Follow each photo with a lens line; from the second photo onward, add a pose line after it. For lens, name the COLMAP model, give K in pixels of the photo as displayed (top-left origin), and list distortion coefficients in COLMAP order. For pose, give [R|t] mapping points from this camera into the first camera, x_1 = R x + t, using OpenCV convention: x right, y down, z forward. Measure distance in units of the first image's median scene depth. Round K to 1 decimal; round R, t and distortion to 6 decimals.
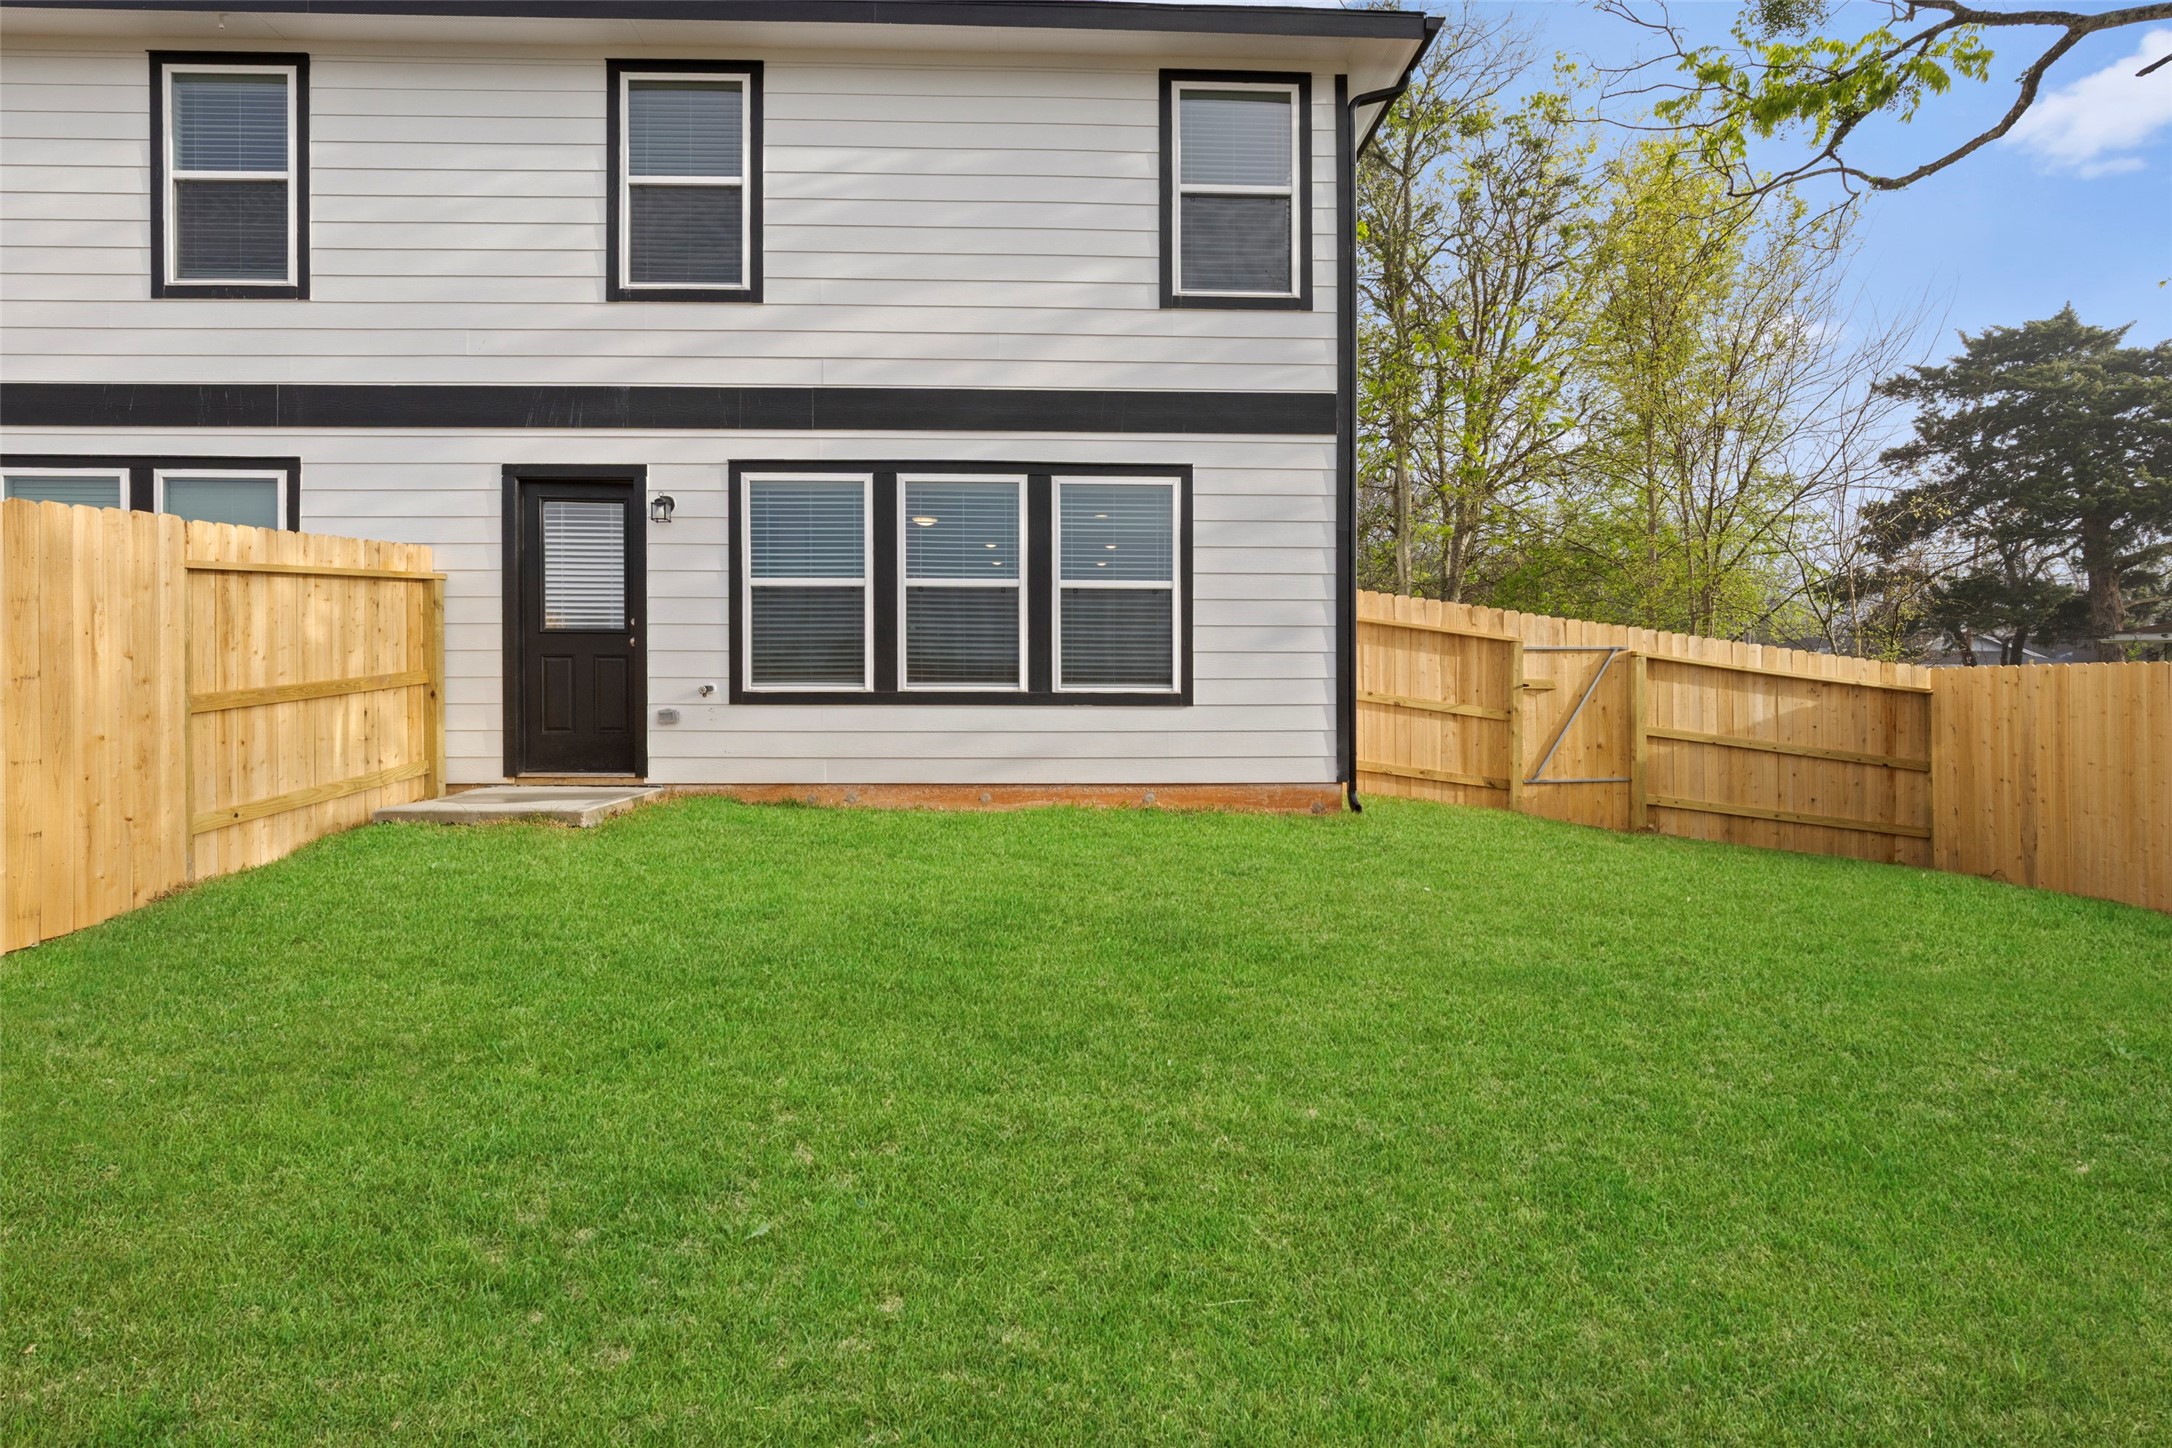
lens RADIAL K [[1015.1, 0, 1086.0], [0, 1015.1, 724.0], [0, 0, 1]] dist [-0.016171, 0.008789]
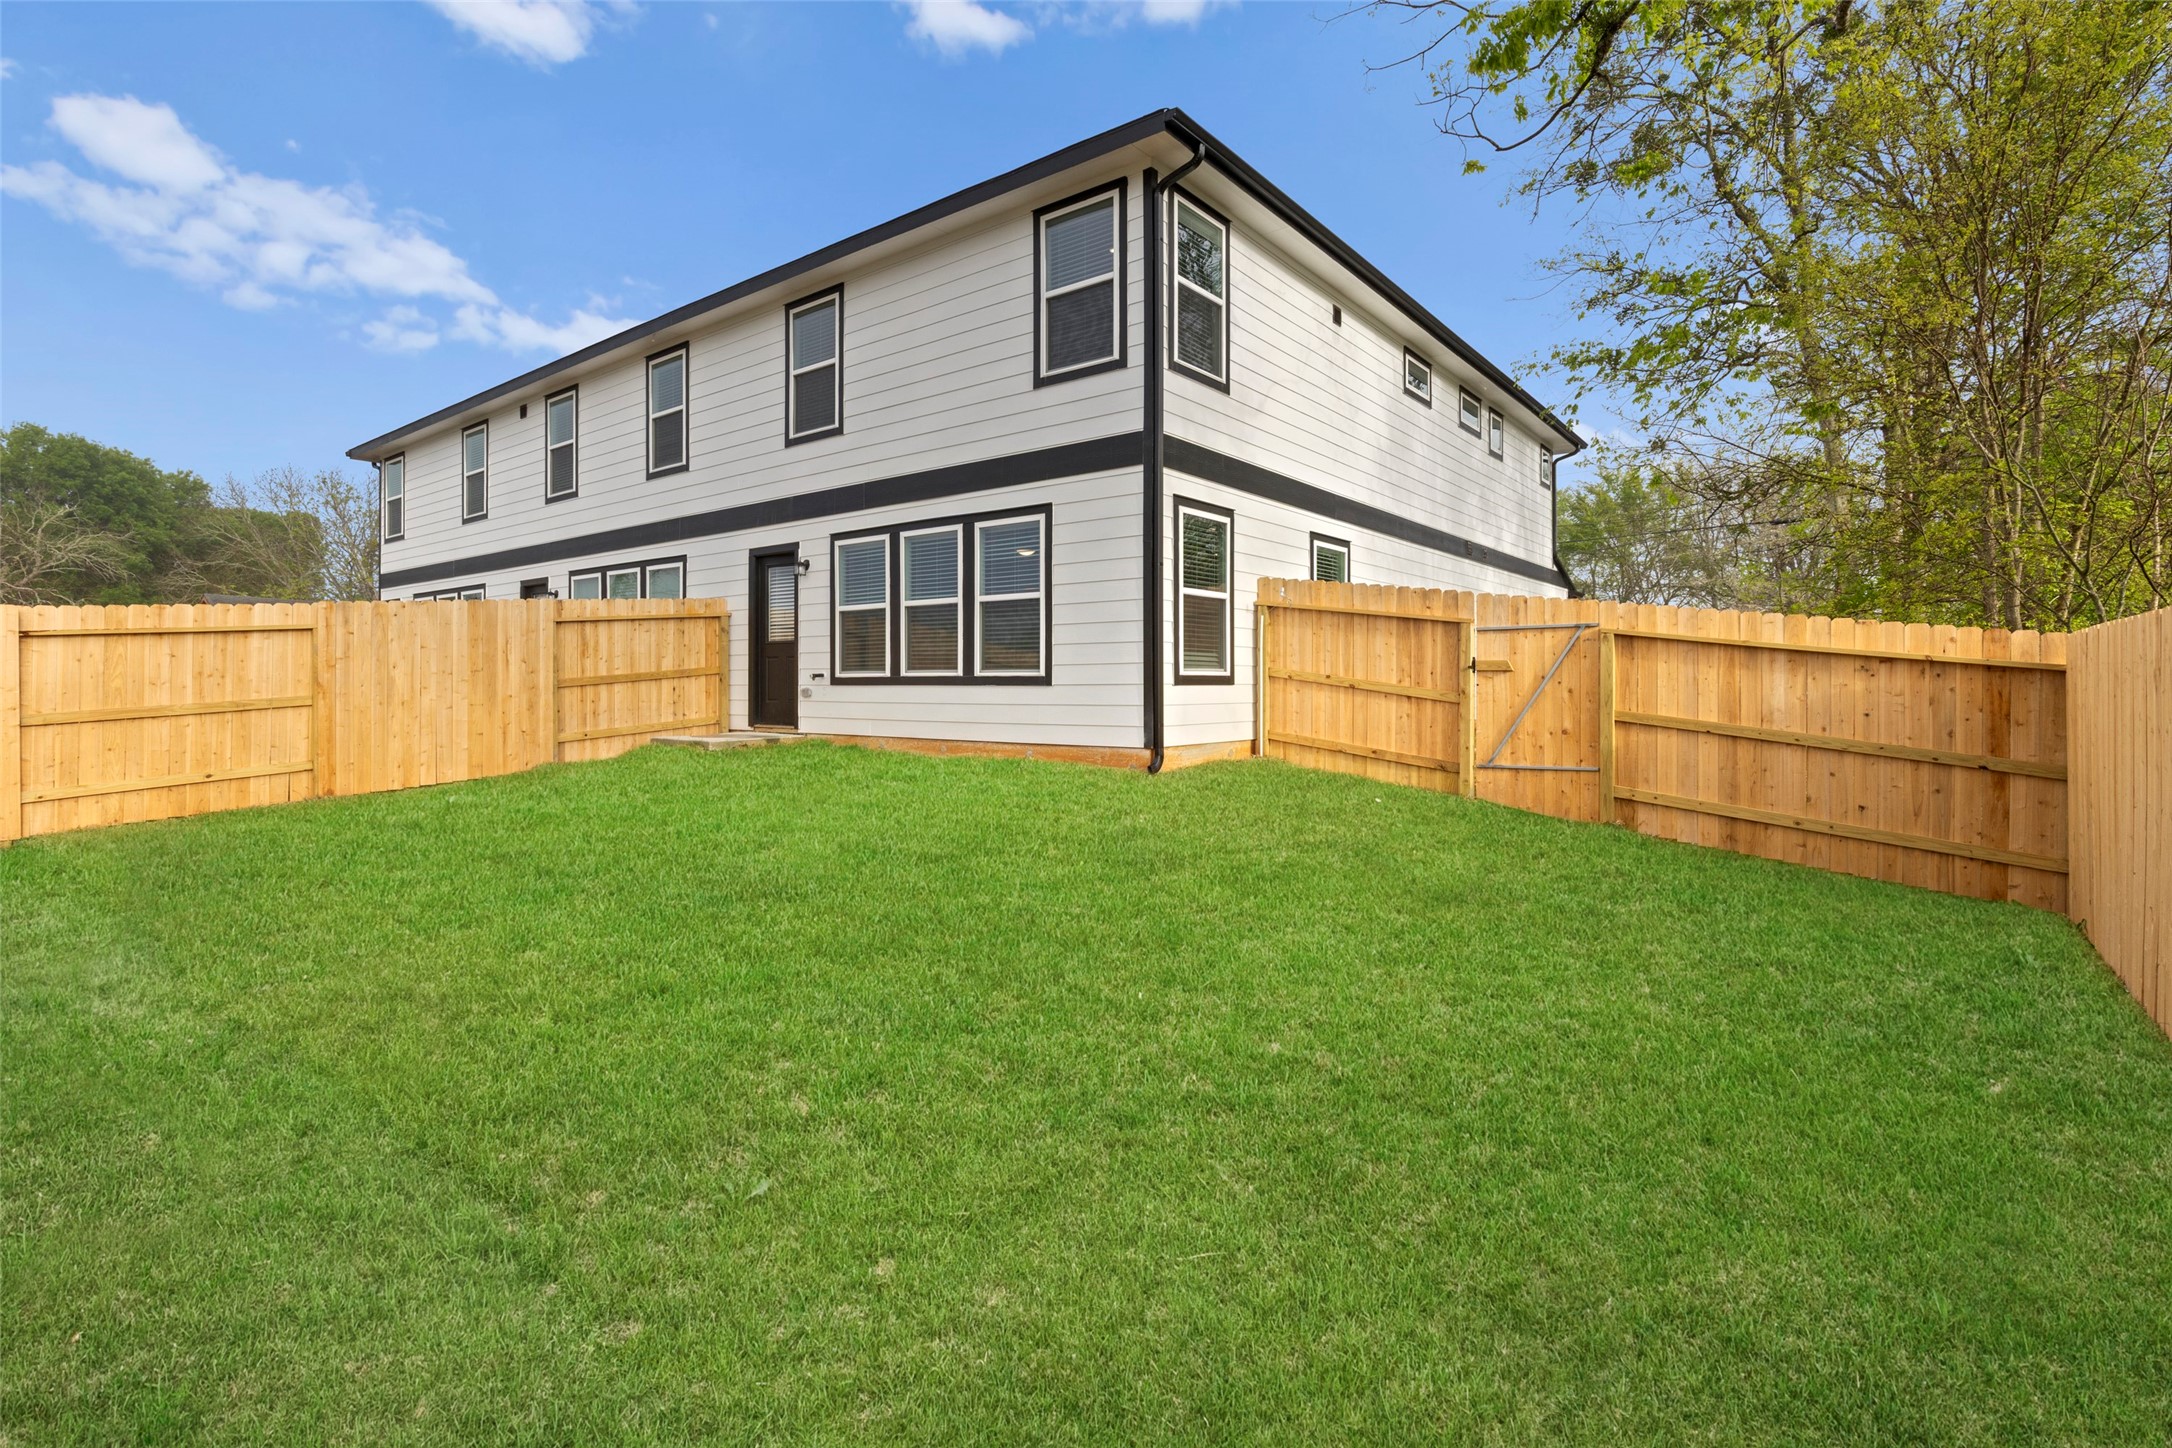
lens RADIAL K [[1015.1, 0, 1086.0], [0, 1015.1, 724.0], [0, 0, 1]] dist [-0.016171, 0.008789]
pose [[0.770666, 0.023029, -0.636823, 0.983767], [-0.017624, 0.999735, 0.014824, 0.011604], [0.636995, -0.000201, 0.770868, 0.010451]]
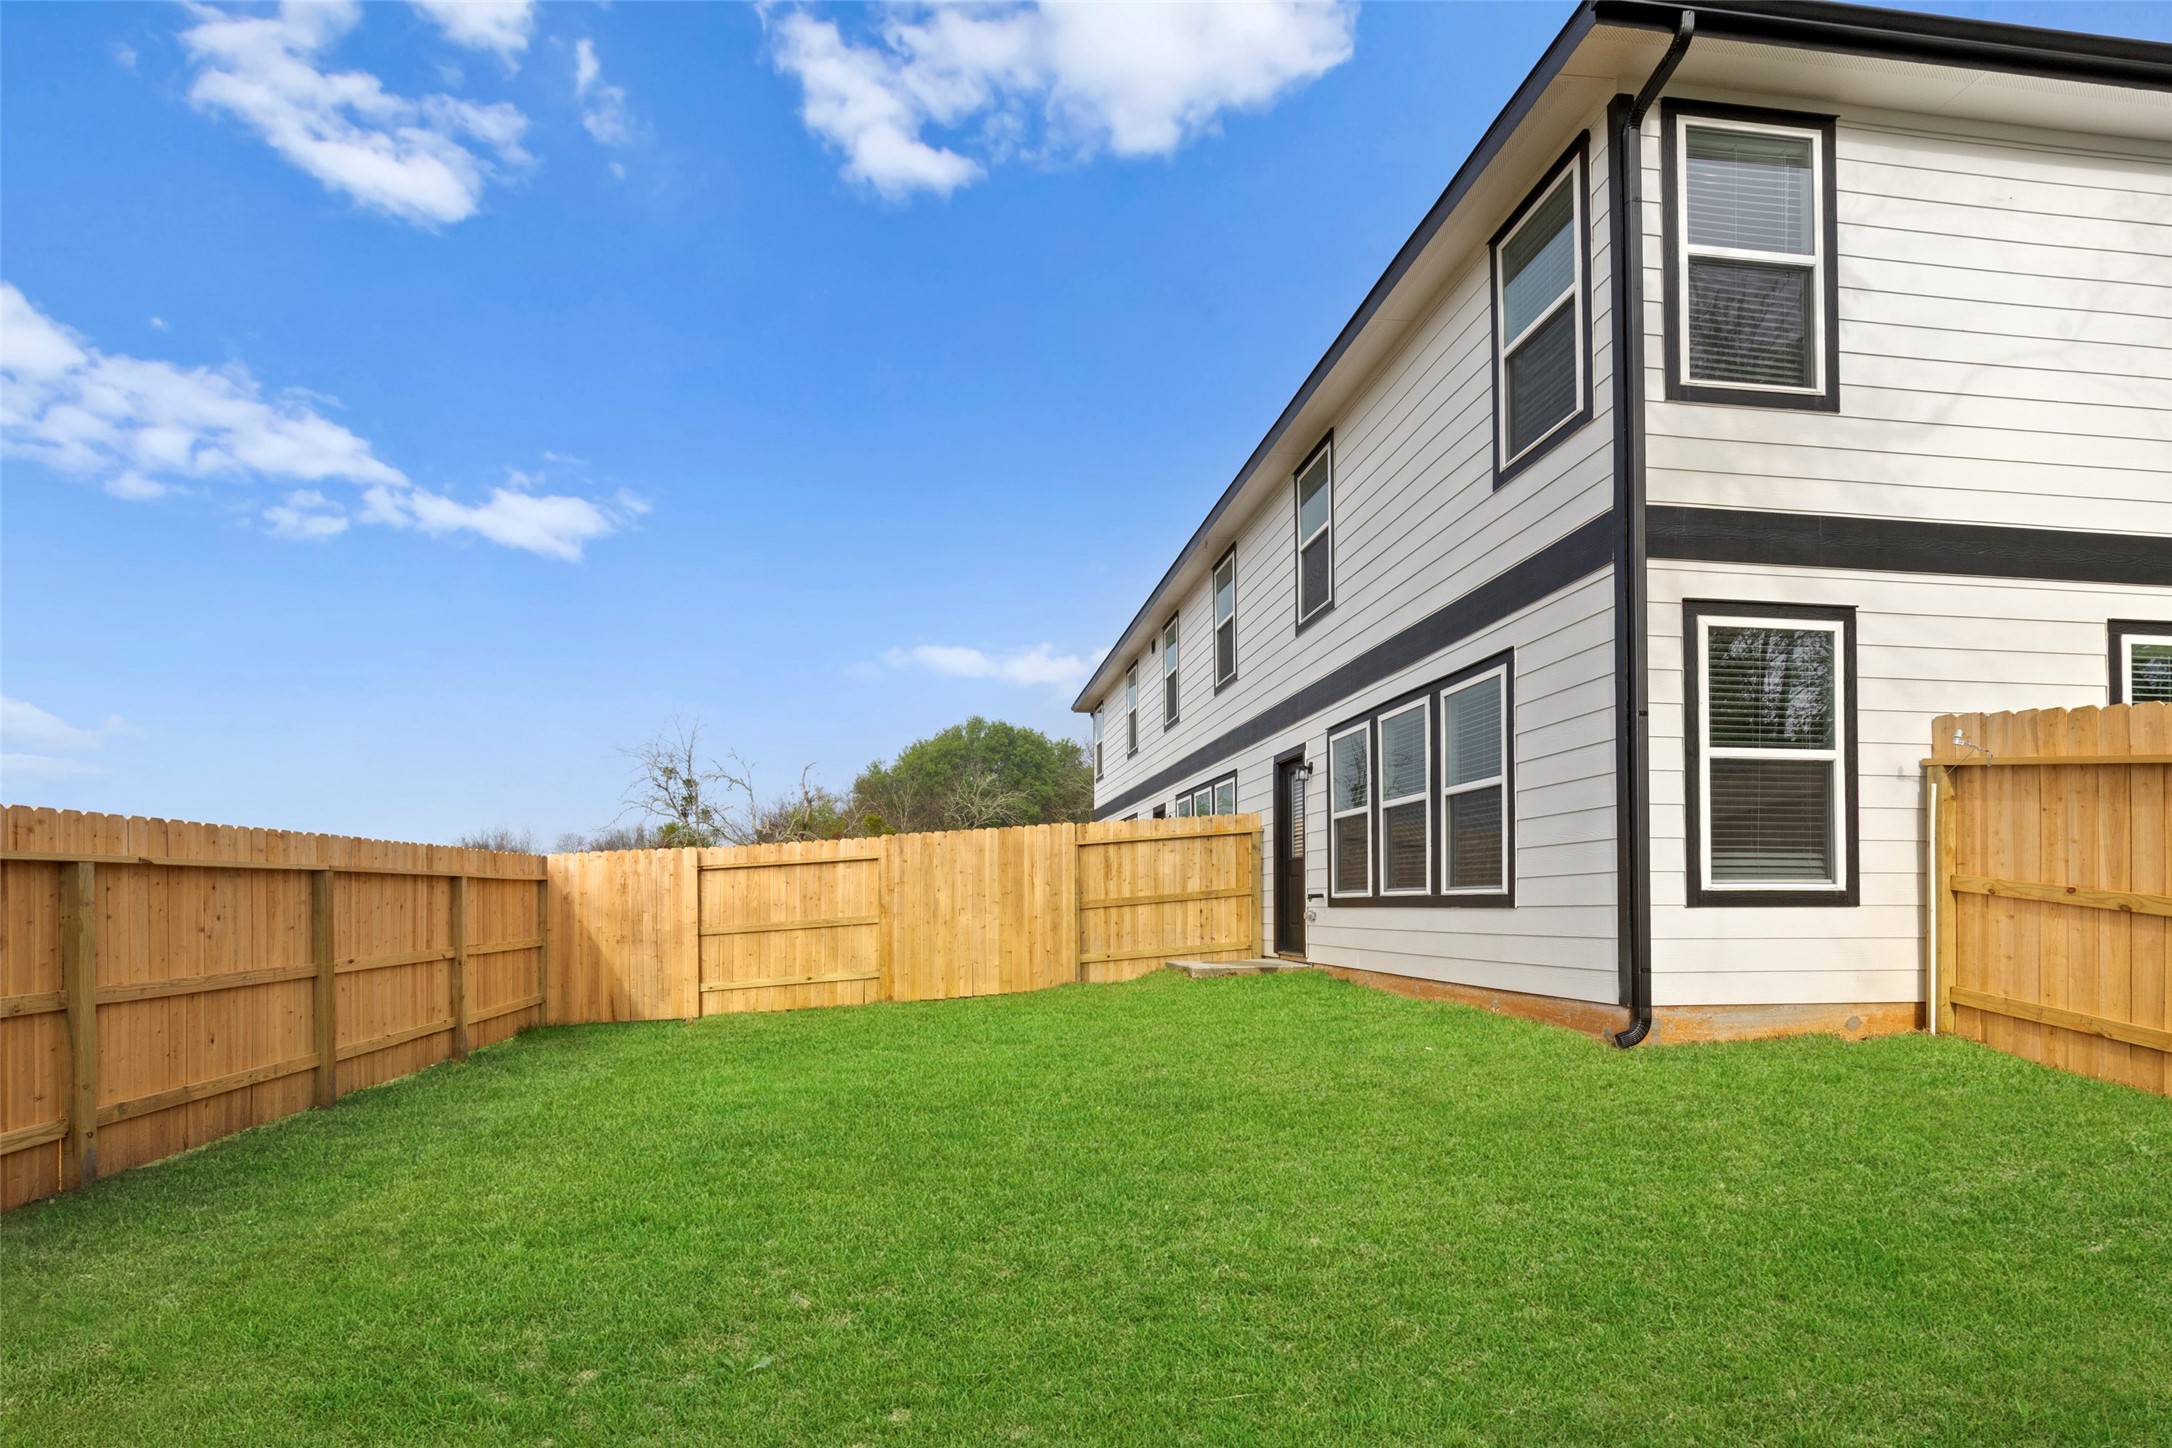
lens RADIAL K [[1066.4, 0, 1087.7], [0, 1066.4, 931.3], [0, 0, 1]] dist [-0.003135, -0.000699]
pose [[0.108999, 0.020025, -0.993840, 1.030823], [-0.031030, 0.999378, 0.016733, -0.000496], [0.993557, 0.029015, 0.109552, 0.514121]]
